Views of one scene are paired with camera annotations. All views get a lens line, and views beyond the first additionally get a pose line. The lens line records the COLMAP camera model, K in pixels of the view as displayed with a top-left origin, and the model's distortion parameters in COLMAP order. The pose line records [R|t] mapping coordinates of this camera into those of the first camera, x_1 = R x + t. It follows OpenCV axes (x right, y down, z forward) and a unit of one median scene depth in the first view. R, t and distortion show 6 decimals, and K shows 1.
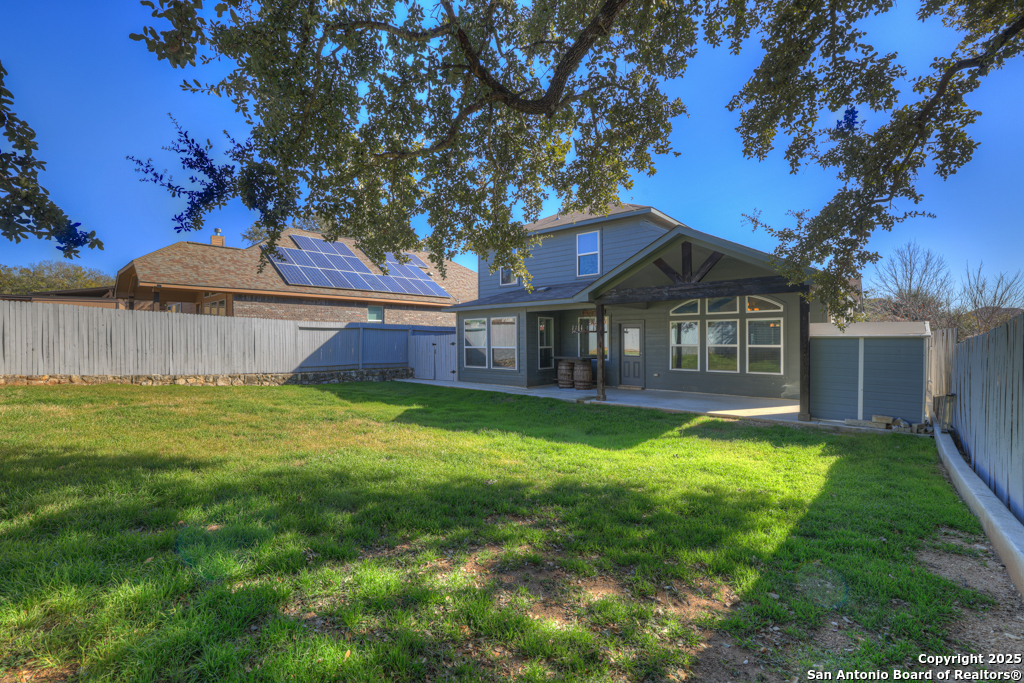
lens RADIAL K [[434.9, 0, 512.3], [0, 434.9, 341.5], [0, 0, 1]] dist [-0.018412, 0.004216]
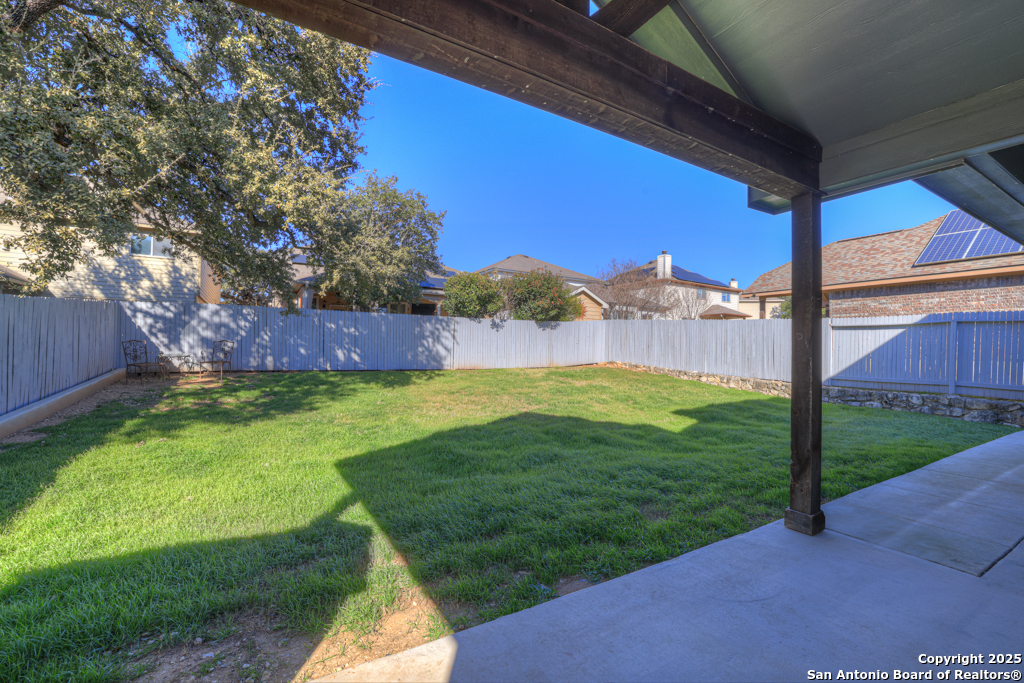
lens RADIAL K [[434.9, 0, 513.6], [0, 434.9, 342.4], [0, 0, 1]] dist [-0.018412, 0.004216]
pose [[-0.312753, -0.017708, -0.949669, 0.379886], [-0.020193, 0.999724, -0.011991, 0.014669], [0.949620, 0.015426, -0.313025, 0.665300]]
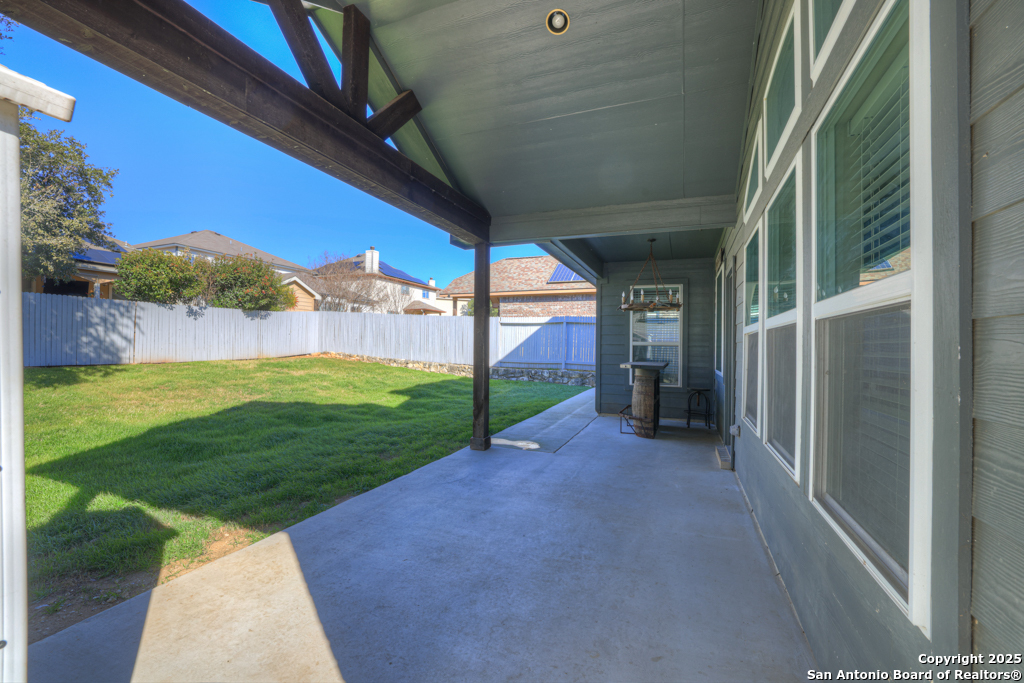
lens RADIAL K [[434.9, 0, 506.8], [0, 434.9, 347.2], [0, 0, 1]] dist [-0.018412, 0.004216]
pose [[0.320955, 0.011831, -0.947021, 0.463427], [-0.018611, 0.999808, 0.006183, 0.016745], [0.946912, 0.015640, 0.321114, 0.644399]]
